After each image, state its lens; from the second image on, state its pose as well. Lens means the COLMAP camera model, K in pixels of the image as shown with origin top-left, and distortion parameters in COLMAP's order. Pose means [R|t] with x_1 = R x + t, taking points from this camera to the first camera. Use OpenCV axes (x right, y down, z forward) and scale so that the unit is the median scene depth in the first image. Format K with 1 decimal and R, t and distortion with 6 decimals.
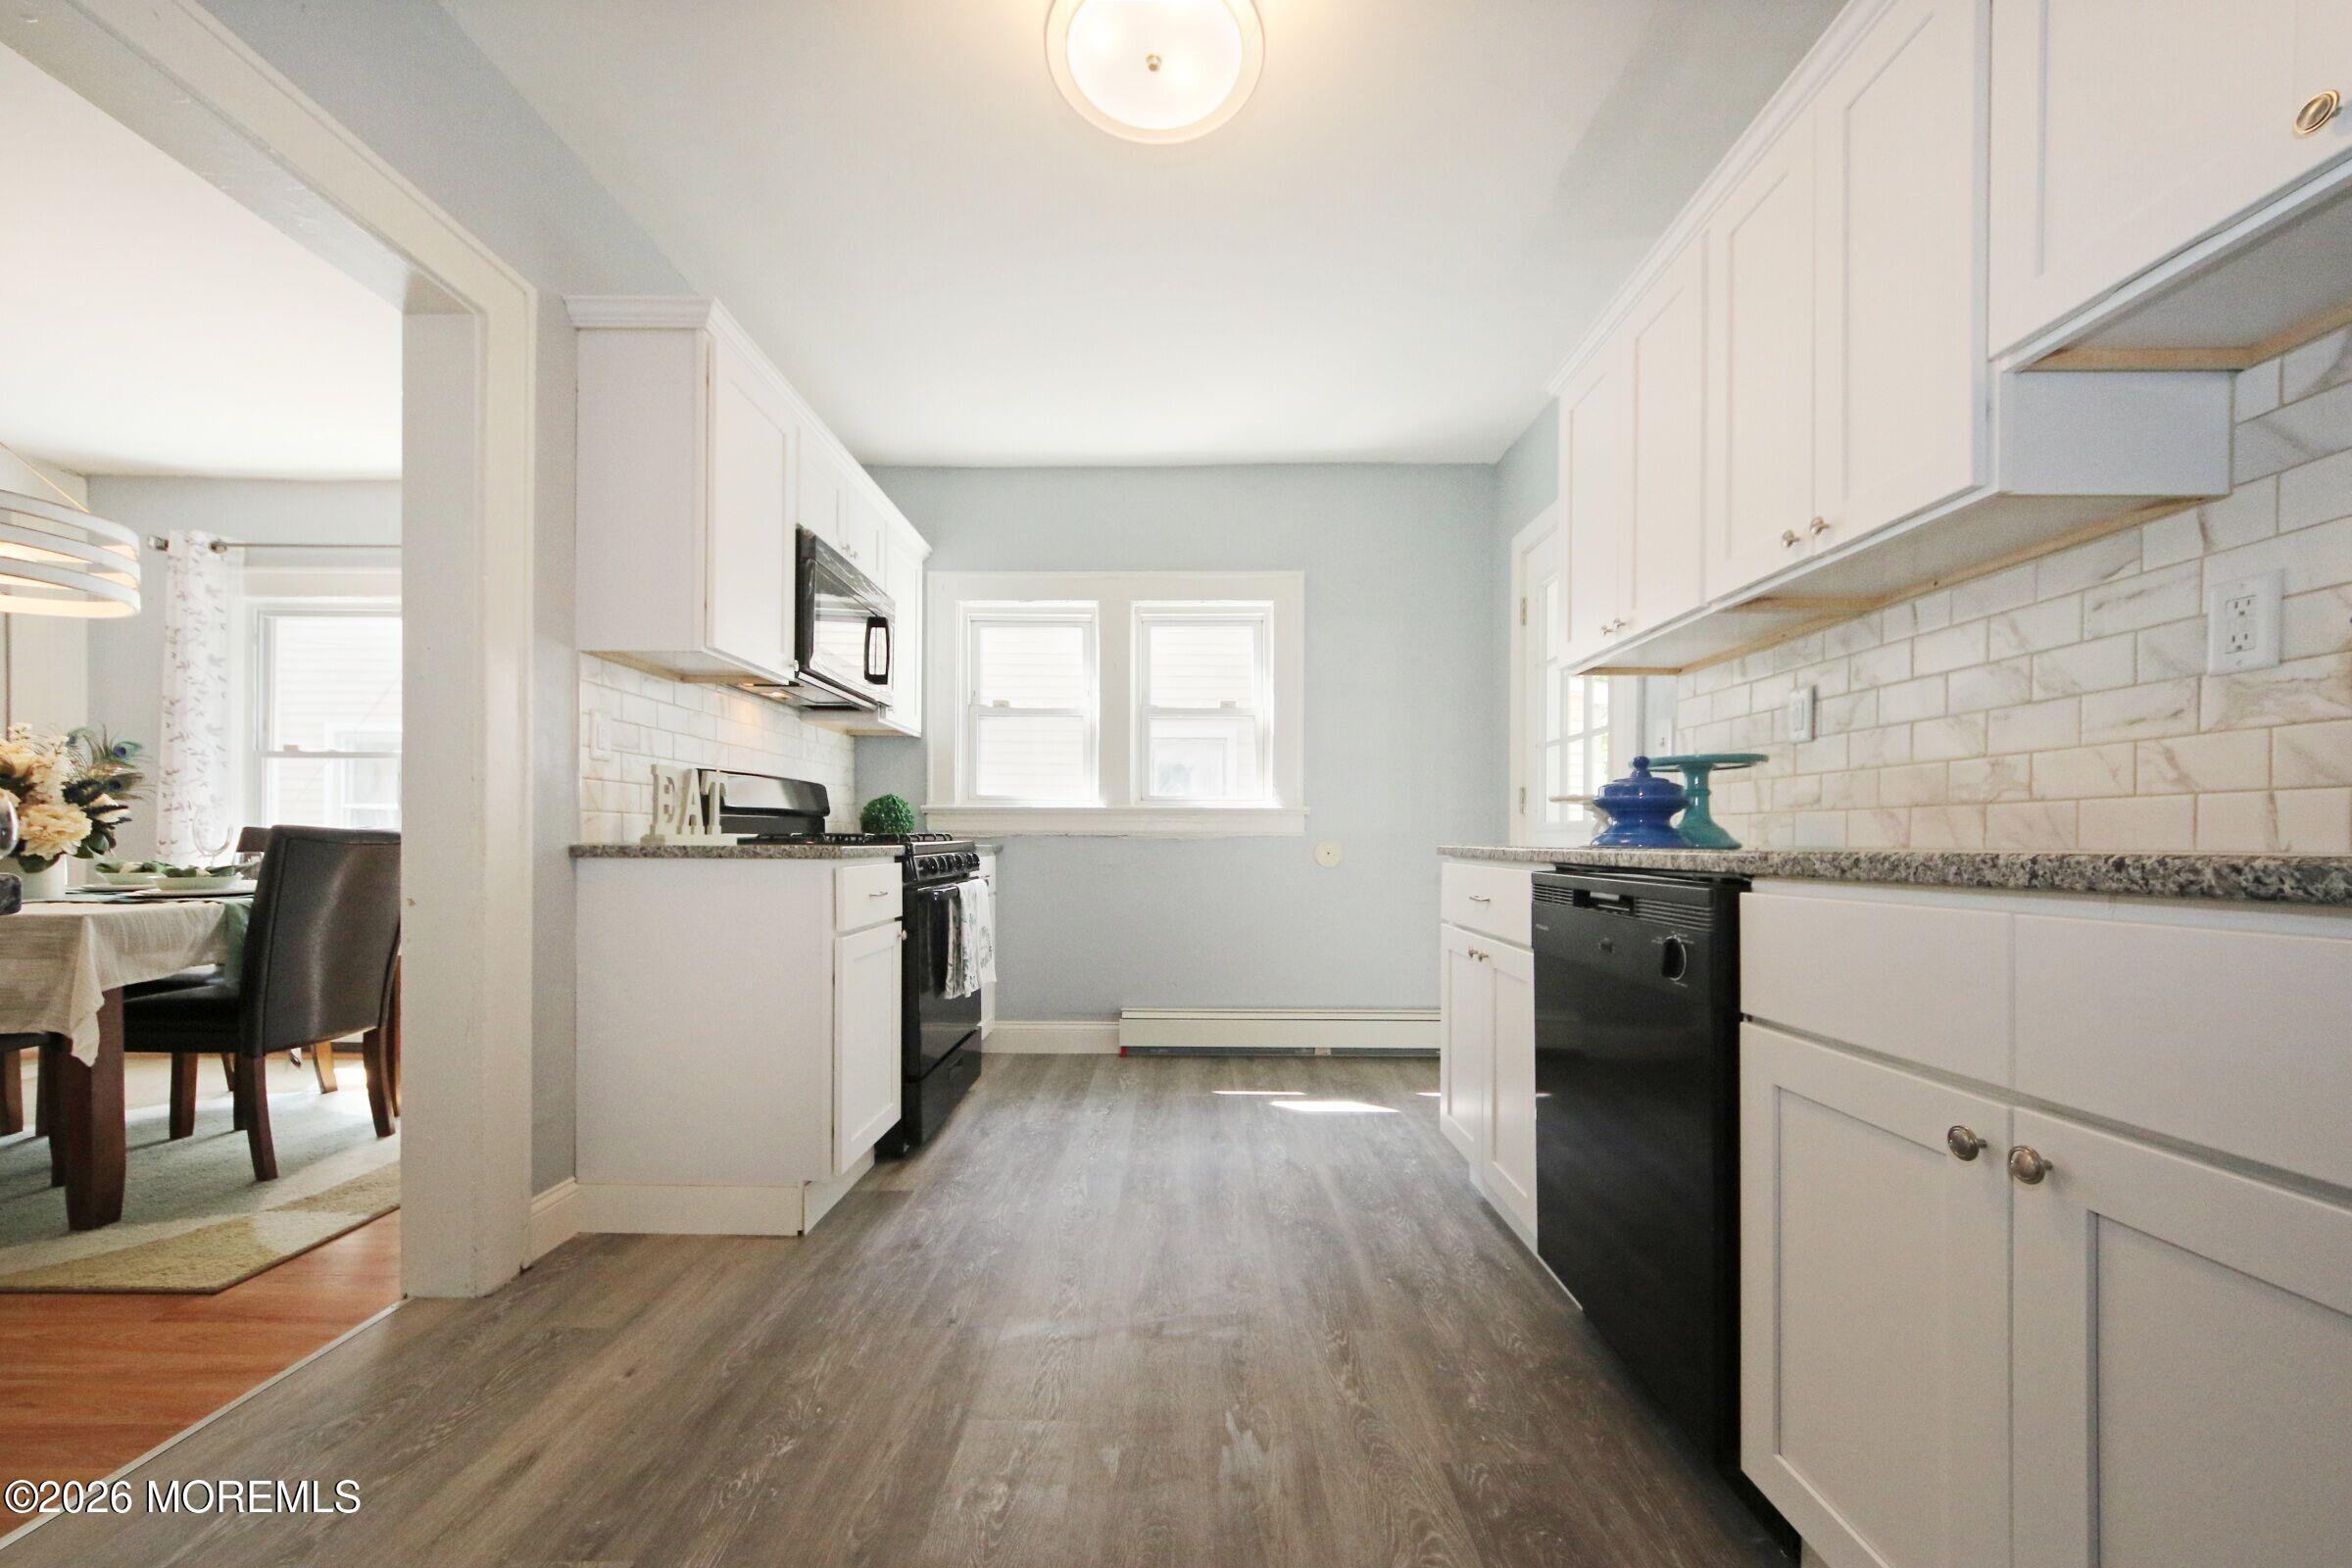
lens RADIAL K [[903.5, 0, 1141.6], [0, 903.5, 845.0], [0, 0, 1]] dist [0.001426, 0.000070]
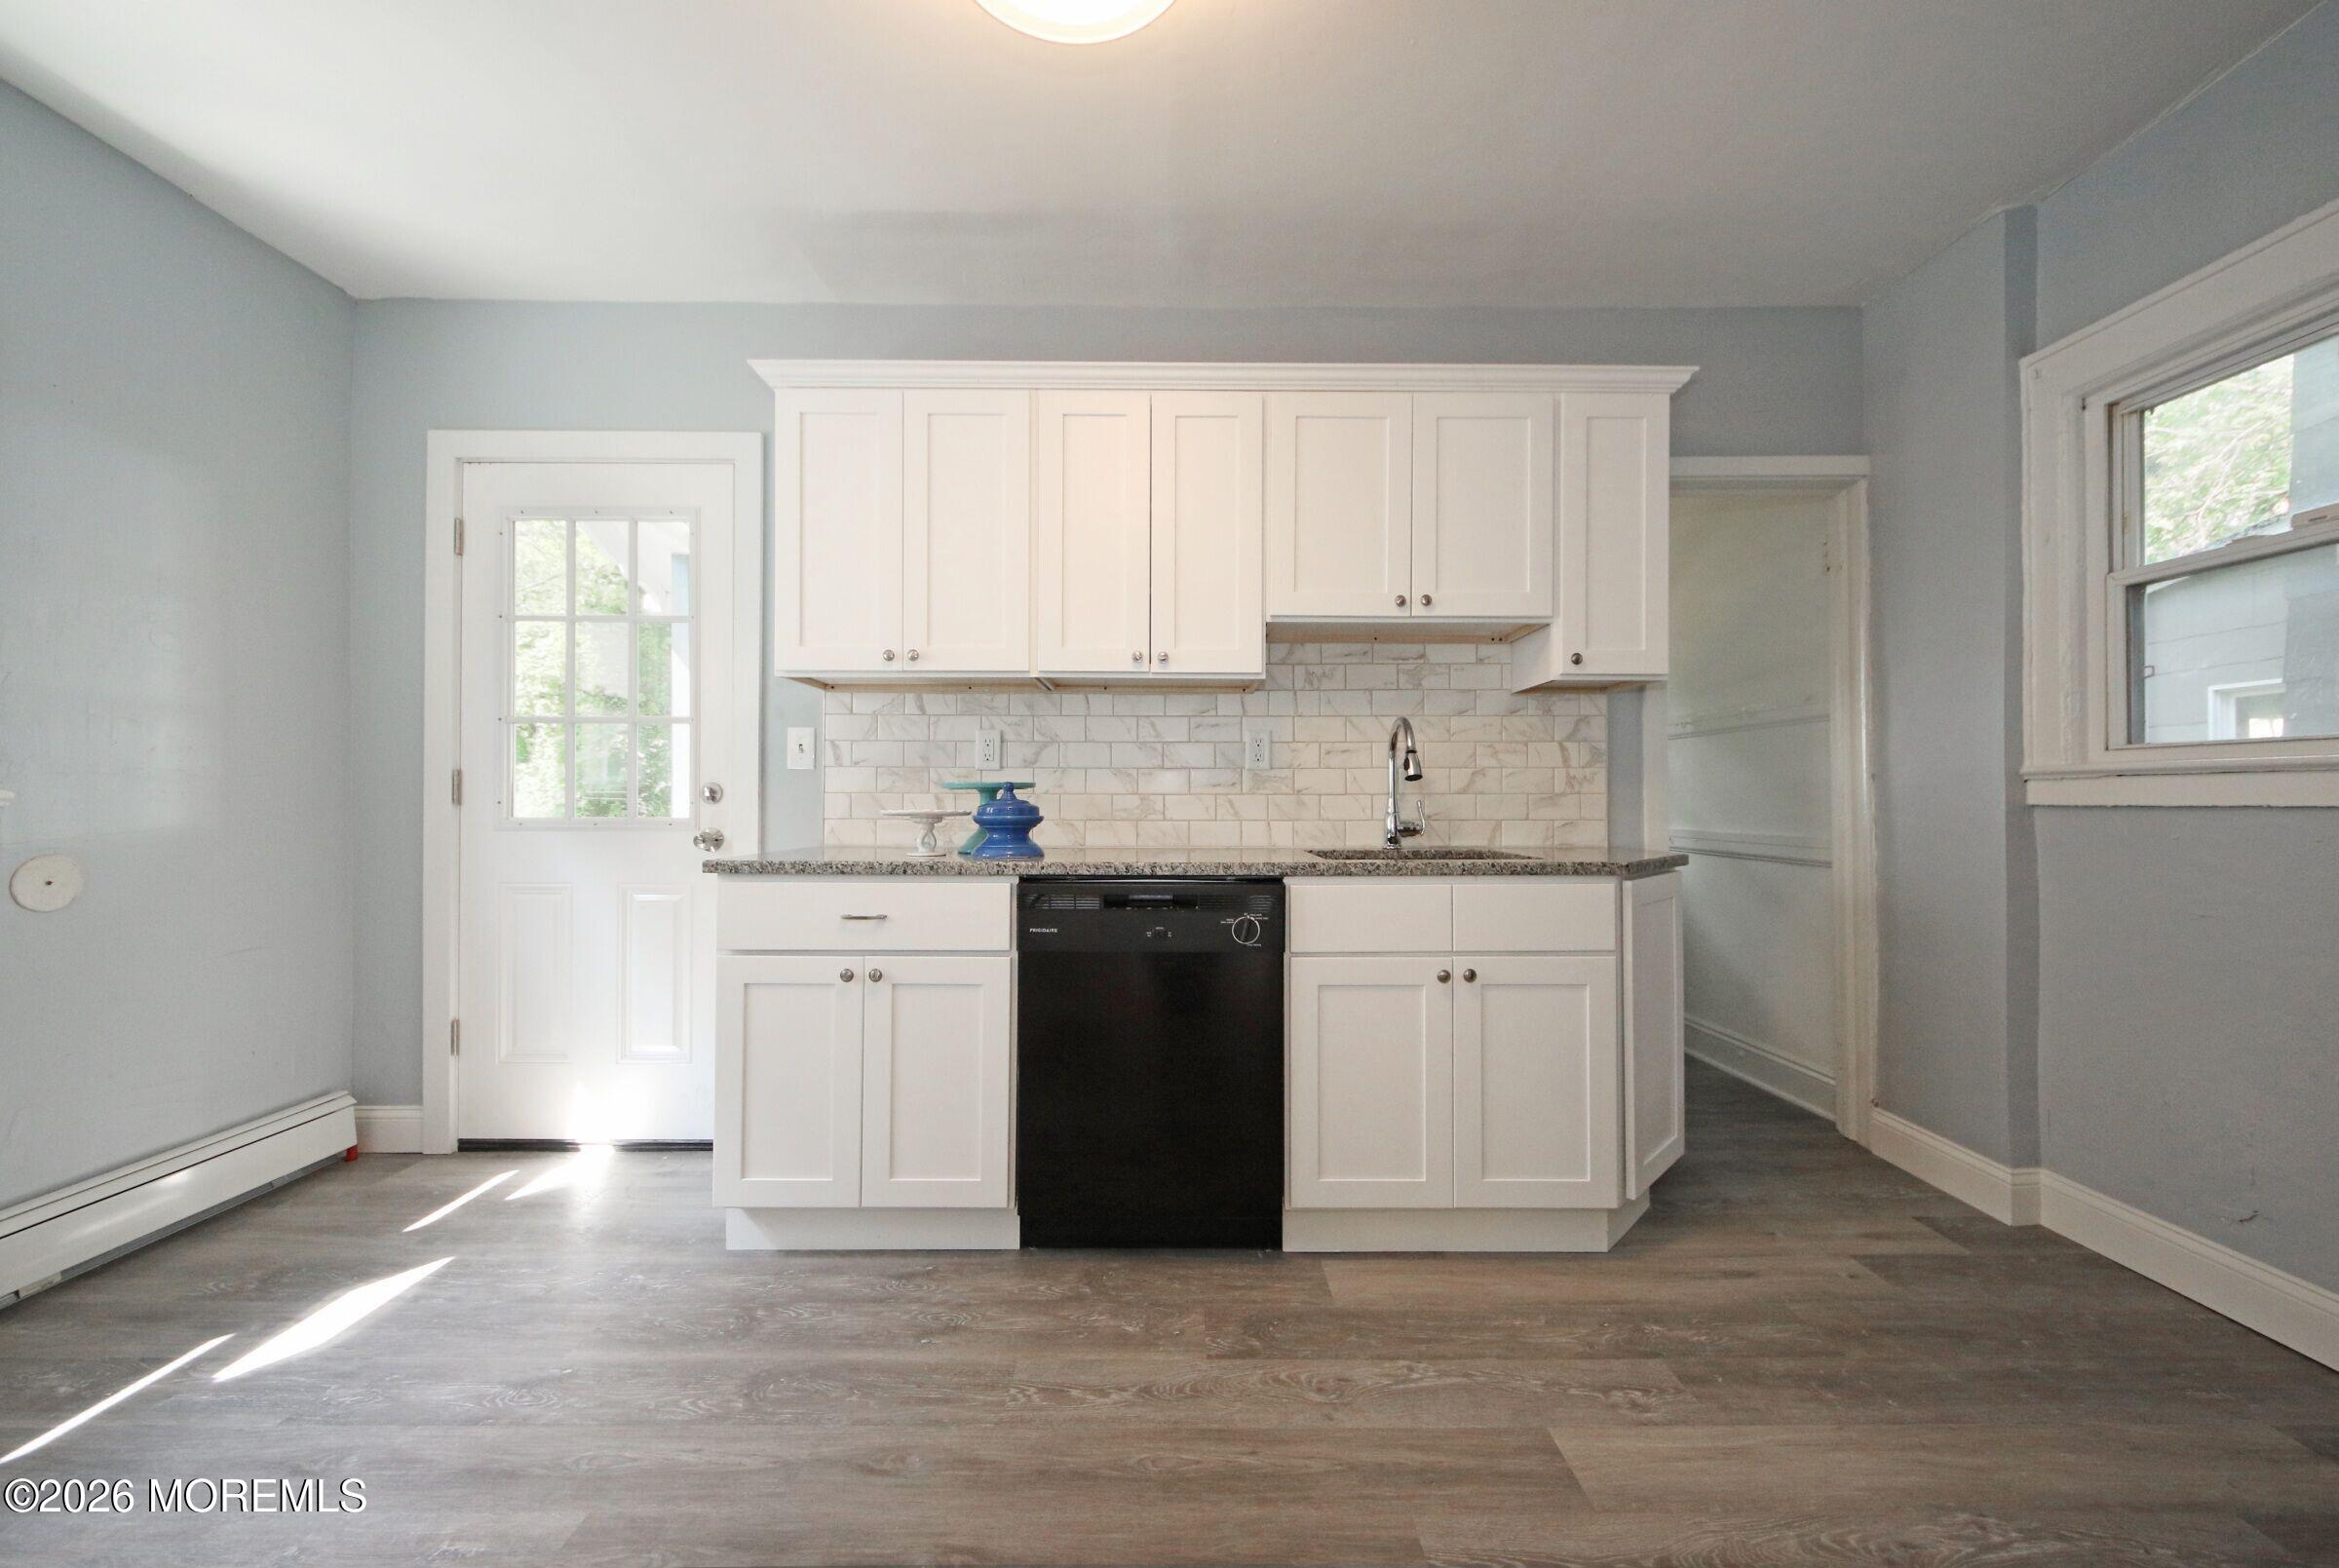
lens RADIAL K [[897.2, 0, 1202.8], [0, 897.2, 788.8], [0, 0, 1]] dist [0.001618, -0.000168]
pose [[-0.056324, 0.000994, 0.998412, -0.546704], [0.001888, 0.999998, -0.000889, -0.069474], [-0.998411, 0.001835, -0.056326, 0.630798]]
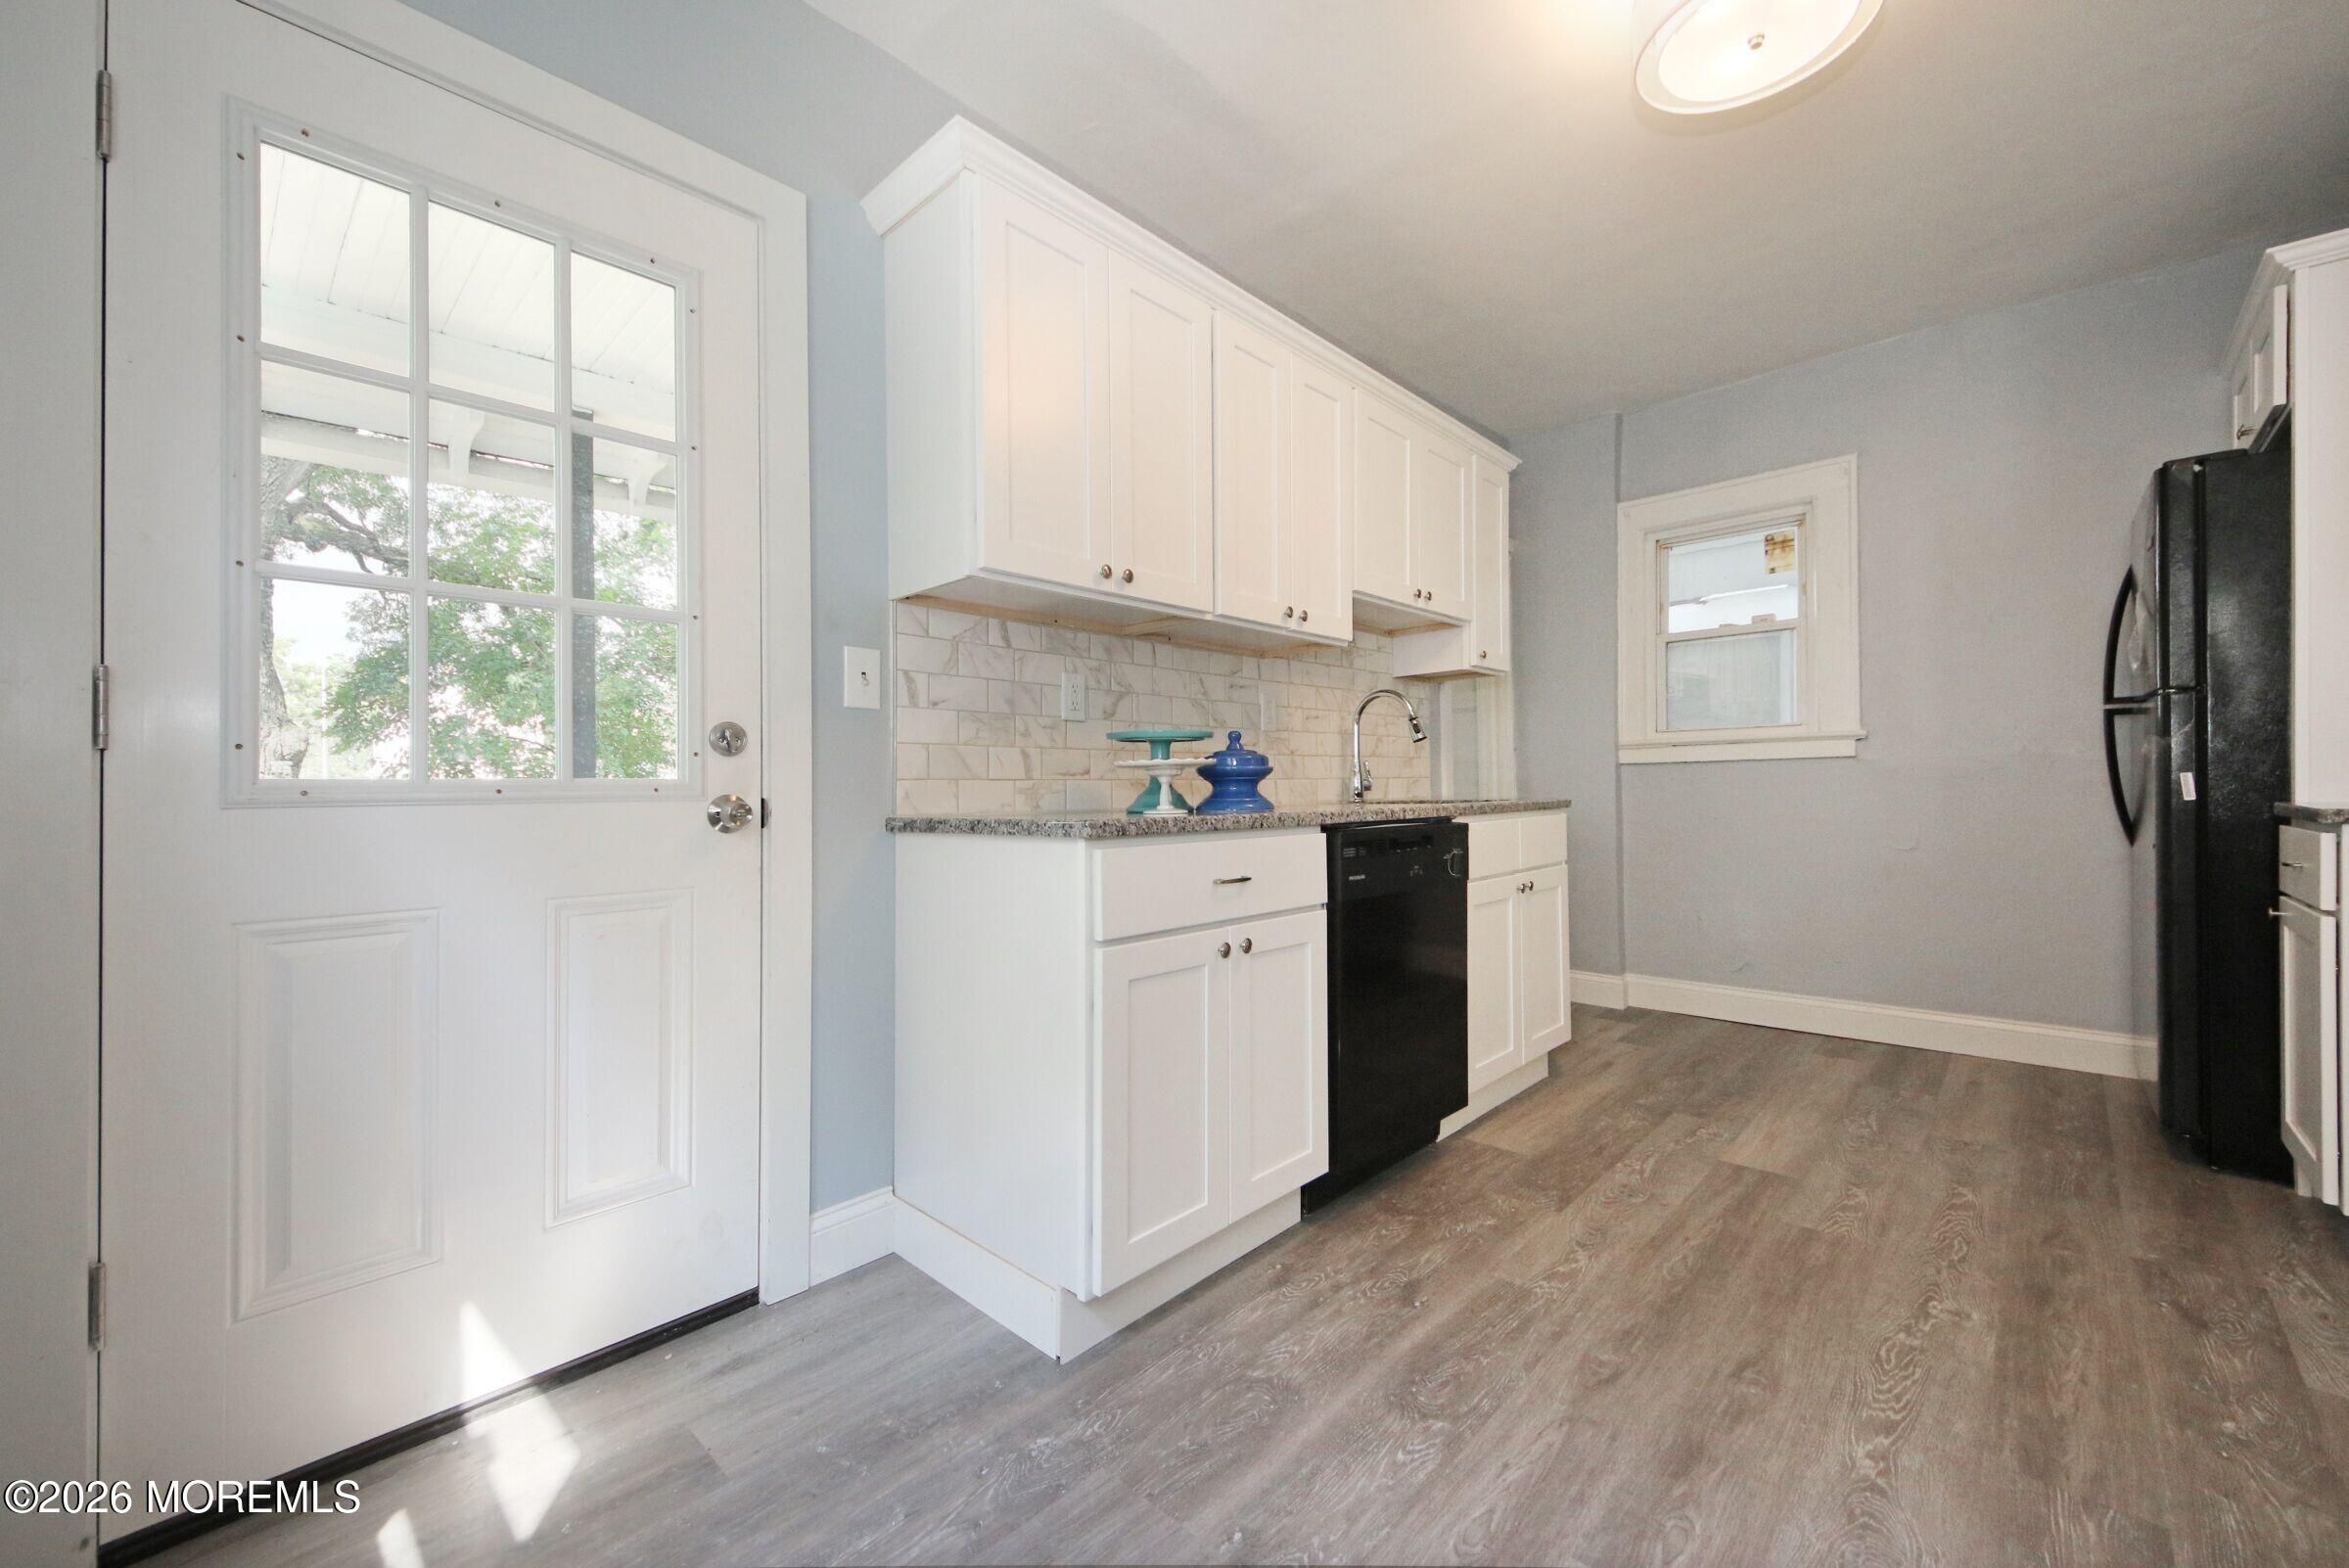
lens RADIAL K [[906.9, 0, 1182.7], [0, 906.9, 777.4], [0, 0, 1]] dist [0.012028, -0.000275]
pose [[-0.755635, 0.010273, 0.654913, -0.118074], [0.010963, 0.999935, -0.003036, -0.029462], [-0.654902, 0.004886, -0.755698, 1.504478]]
